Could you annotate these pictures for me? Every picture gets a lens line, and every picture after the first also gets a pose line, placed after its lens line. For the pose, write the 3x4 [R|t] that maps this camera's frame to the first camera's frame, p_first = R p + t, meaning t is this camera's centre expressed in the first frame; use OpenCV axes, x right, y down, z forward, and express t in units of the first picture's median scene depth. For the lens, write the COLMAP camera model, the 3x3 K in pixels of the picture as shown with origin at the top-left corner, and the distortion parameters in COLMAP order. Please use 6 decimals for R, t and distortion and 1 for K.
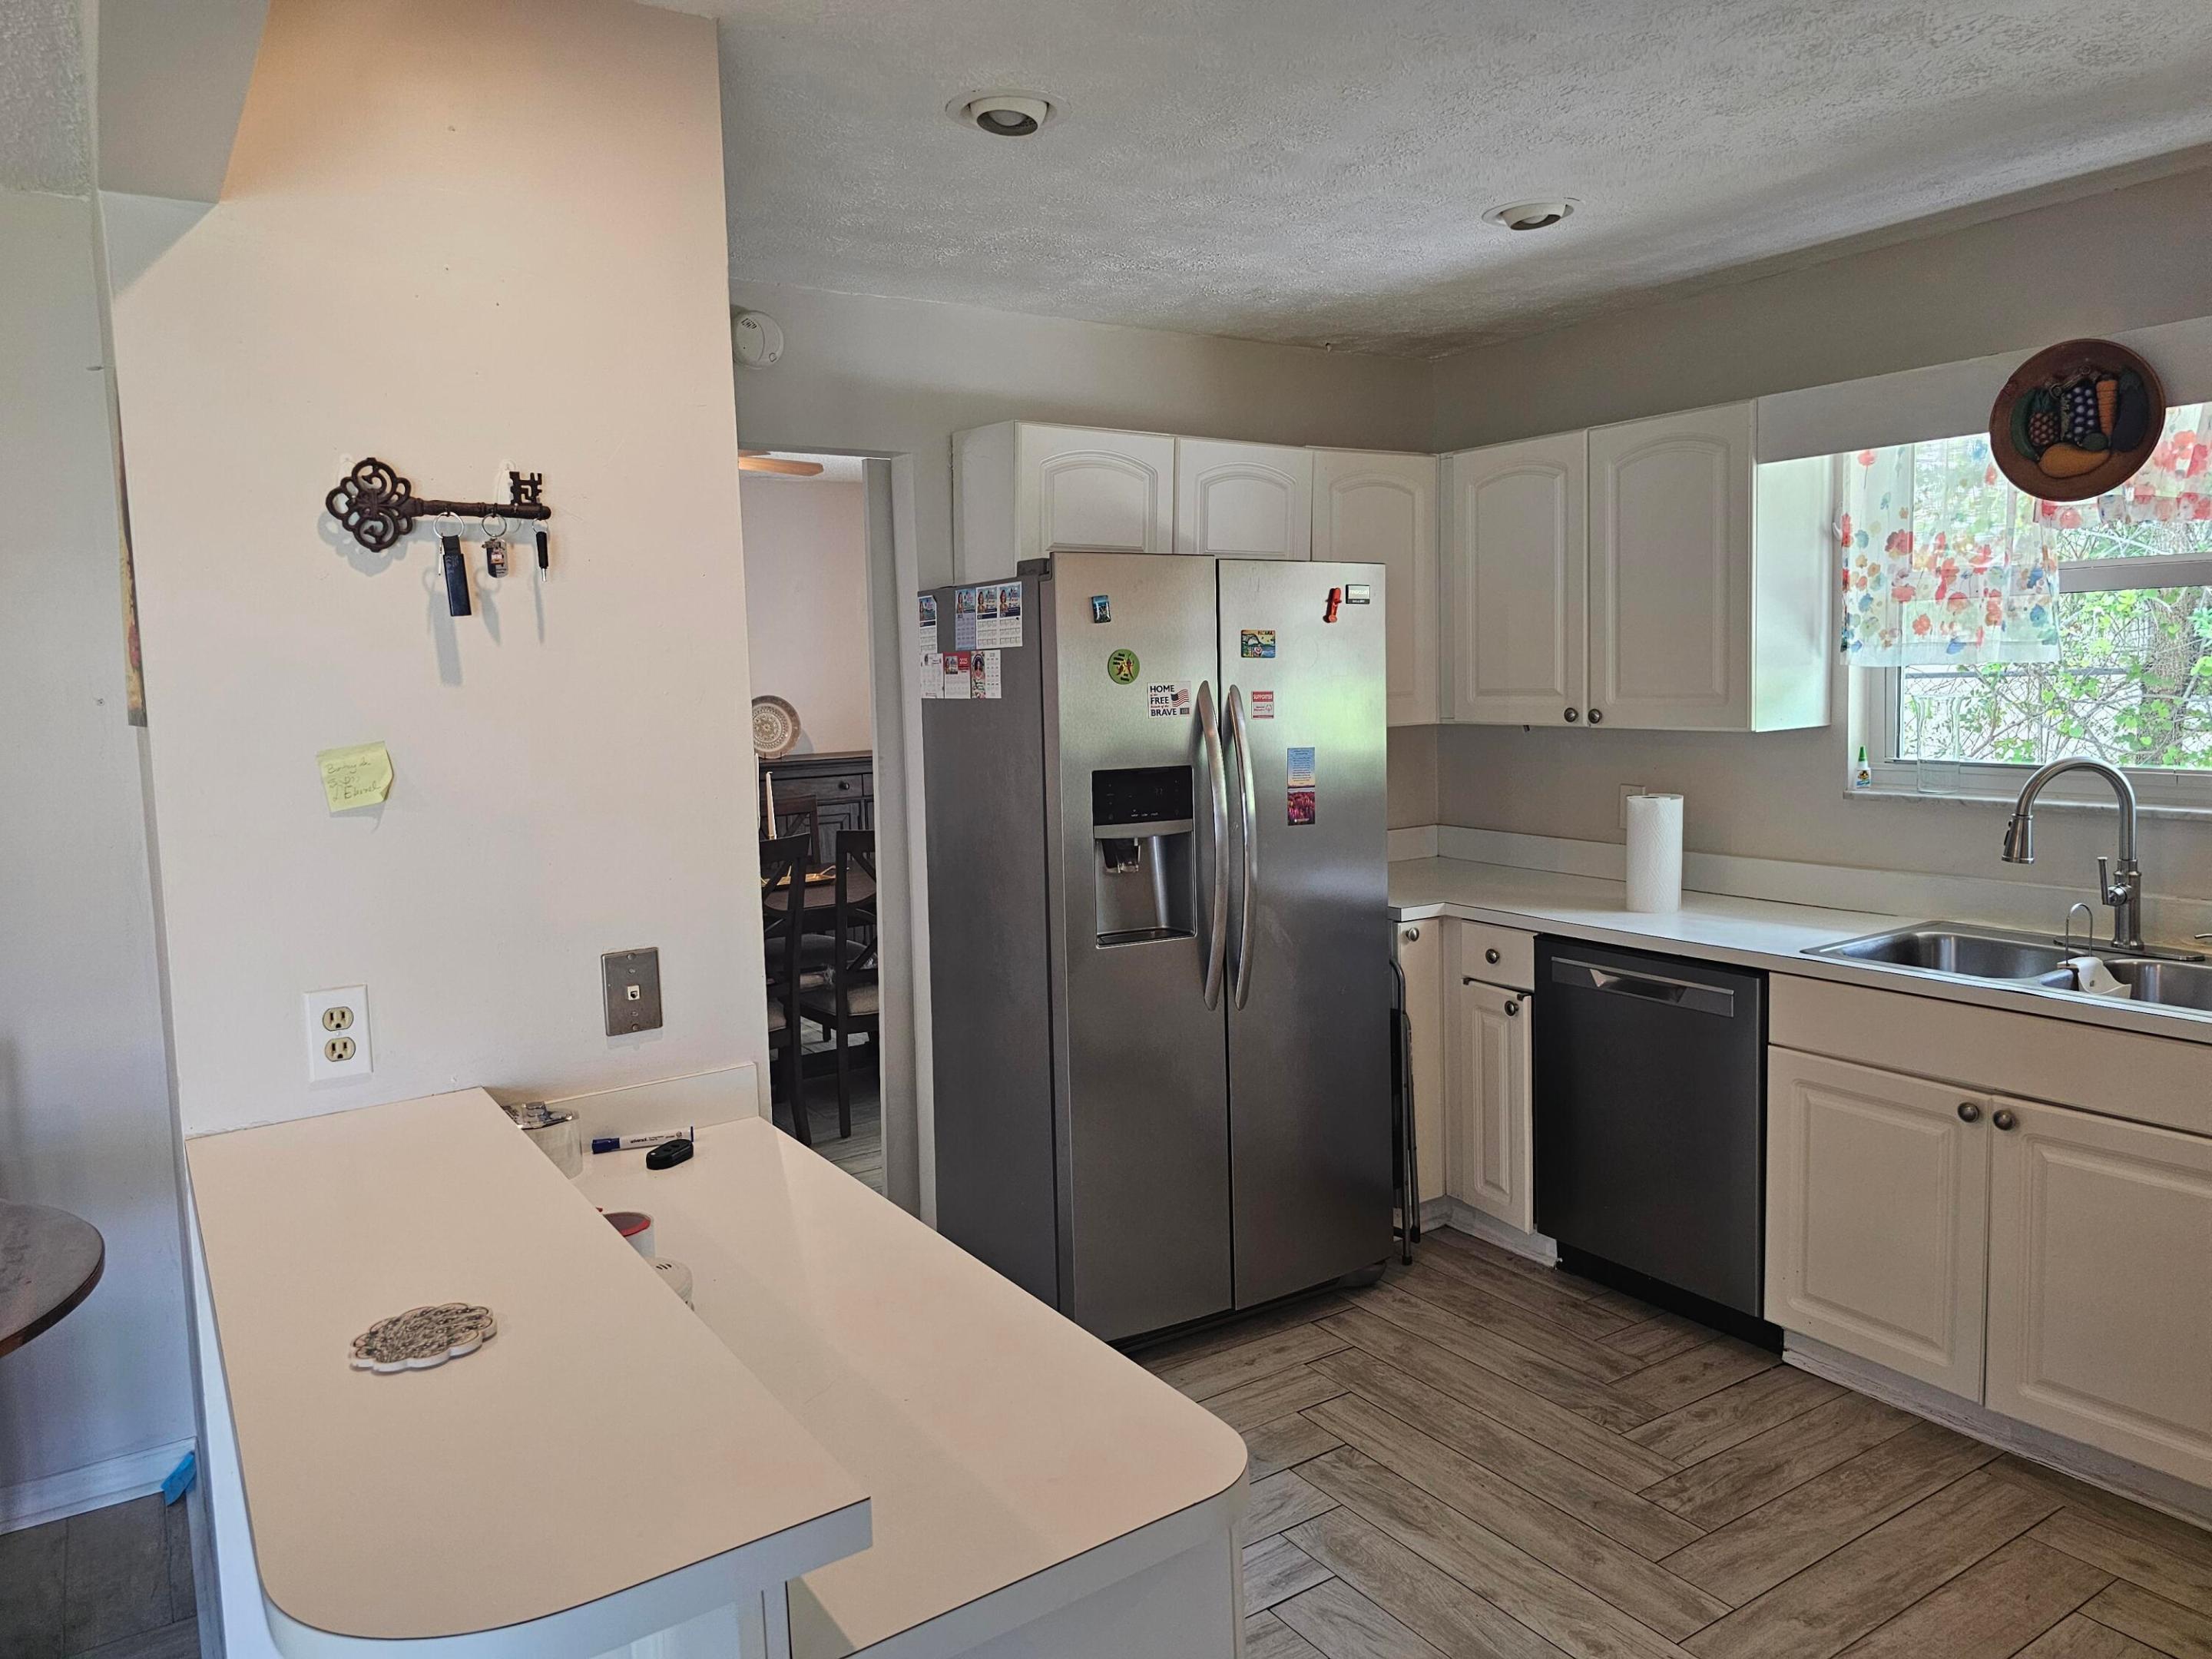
lens RADIAL K [[1501.6, 0, 1108.0], [0, 1501.6, 827.5], [0, 0, 1]] dist [0.006746, 0.001157]
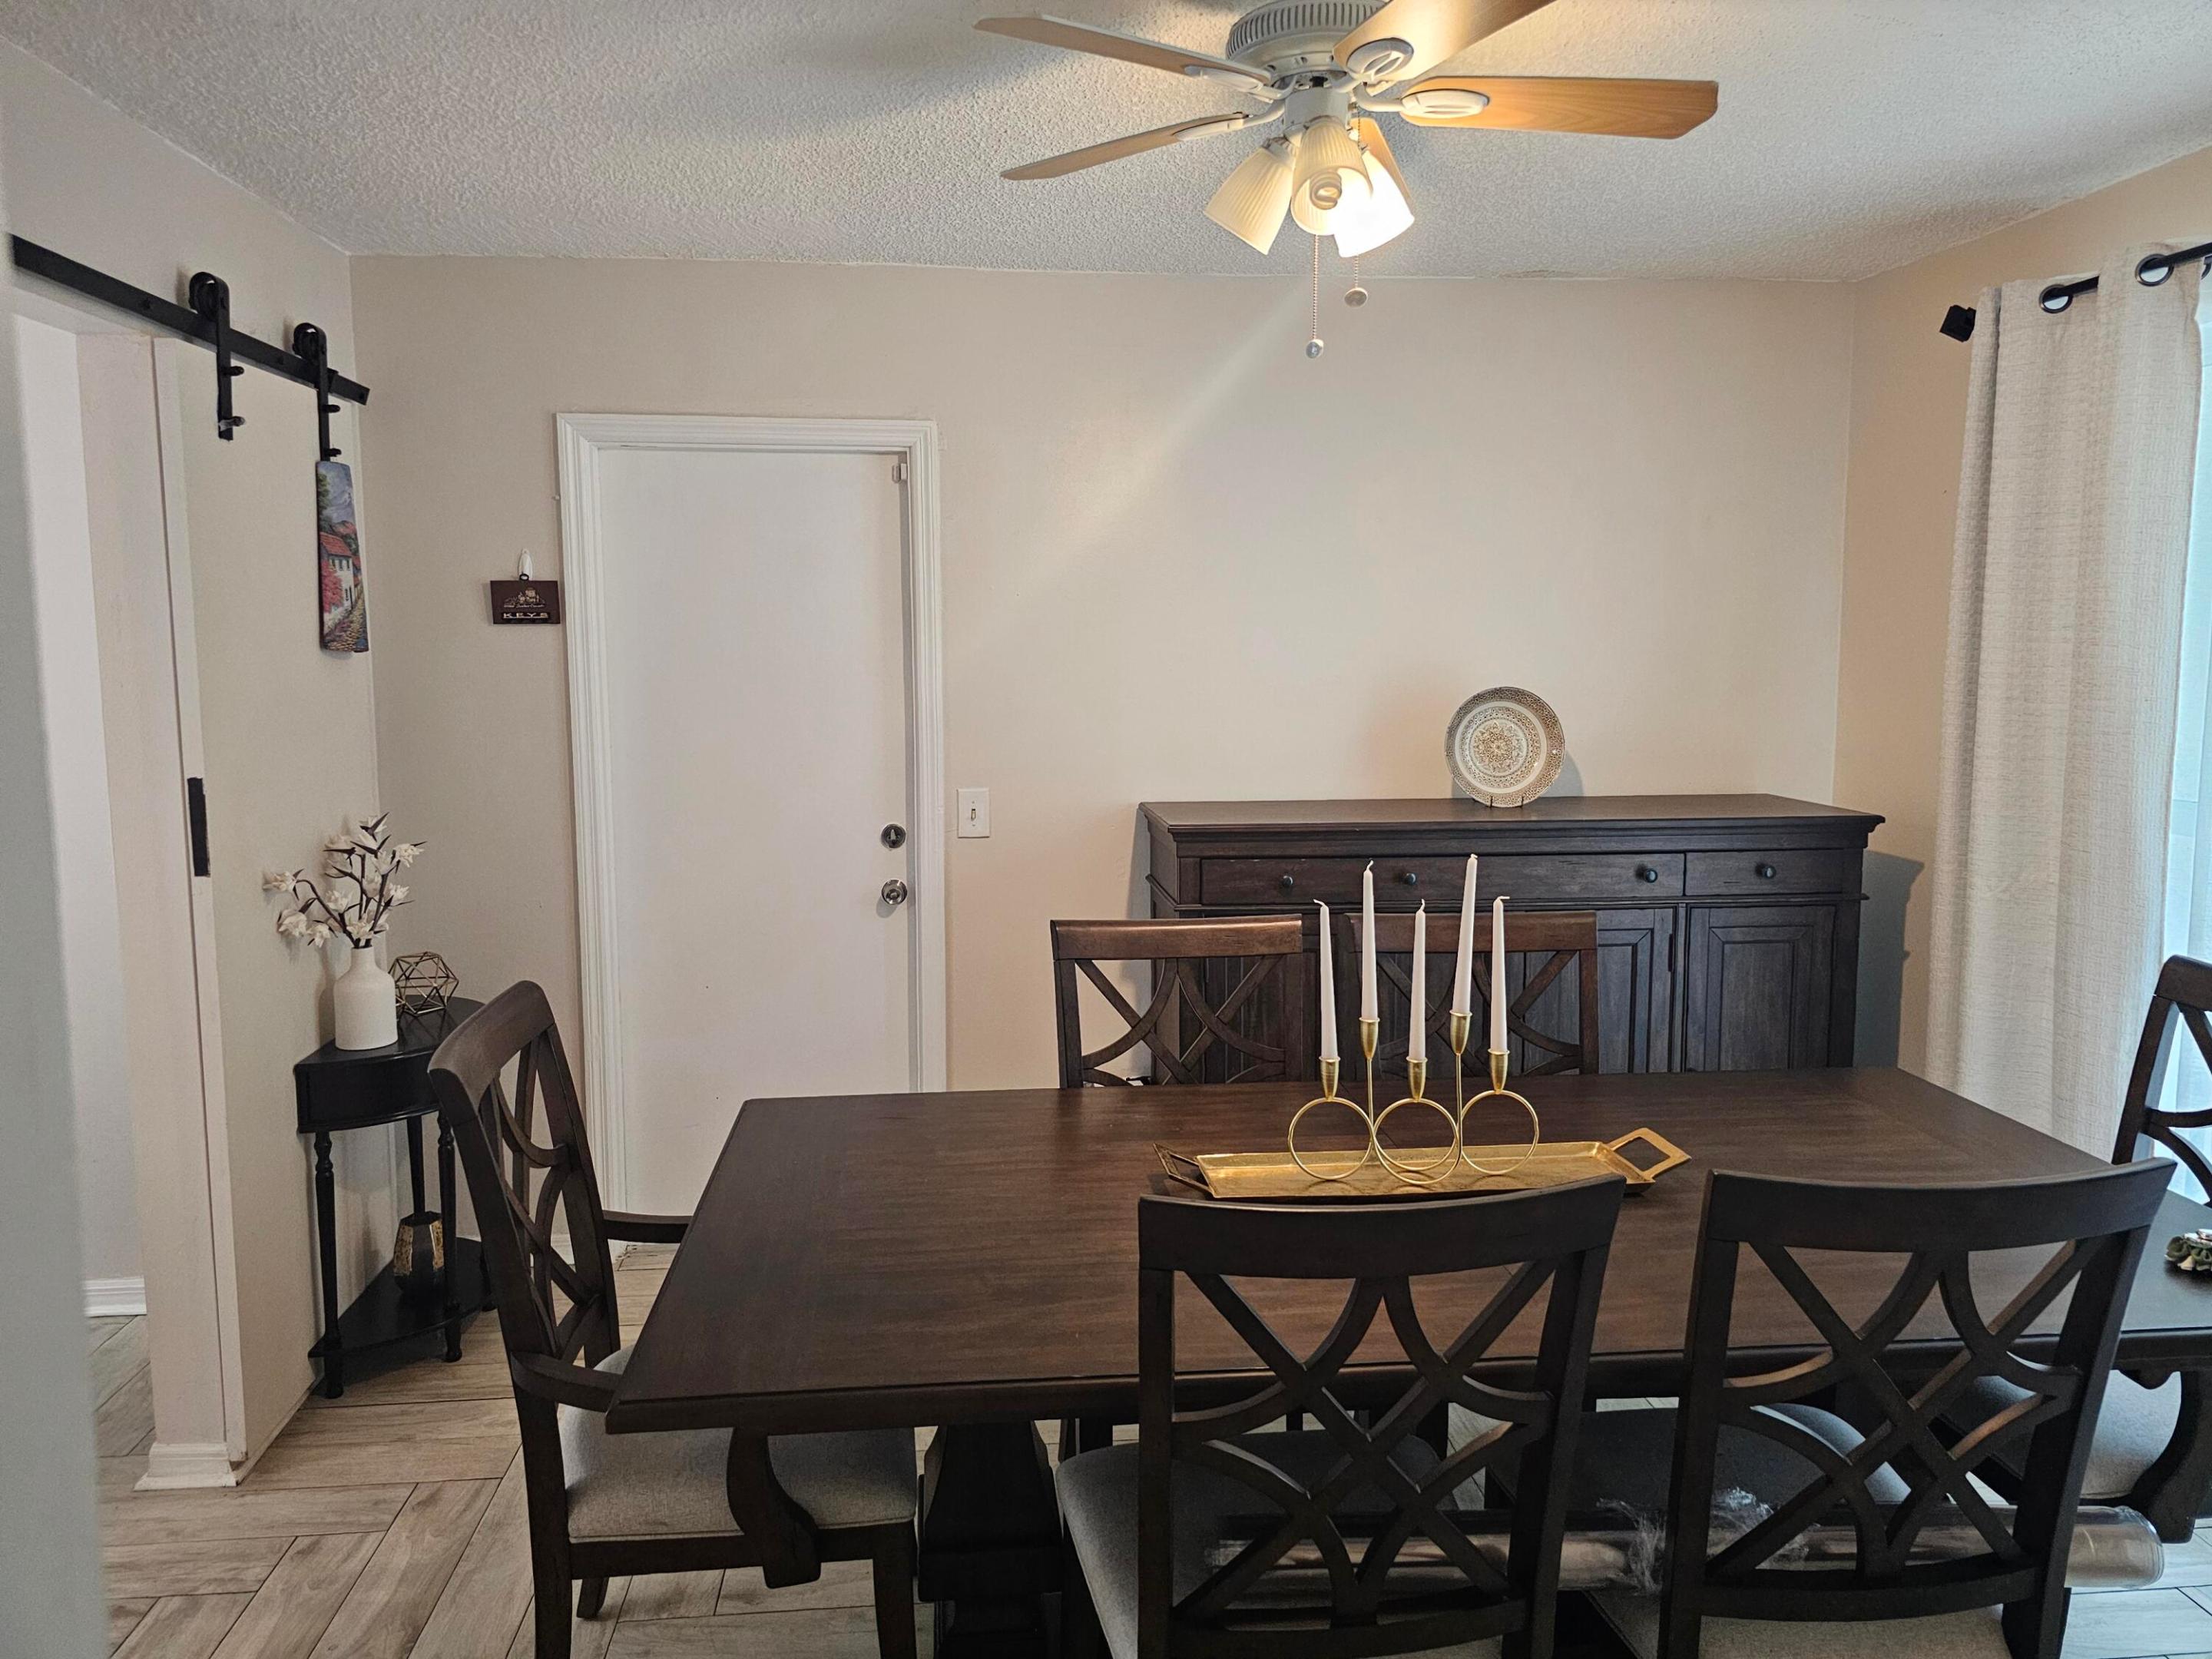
lens RADIAL K [[1501.6, 0, 1104.6], [0, 1501.6, 826.6], [0, 0, 1]] dist [0.006746, 0.001157]
pose [[0.890606, 0.074497, -0.448633, -0.114470], [-0.068086, 0.997215, 0.030429, -0.046012], [0.449651, 0.003445, 0.893198, 0.481213]]
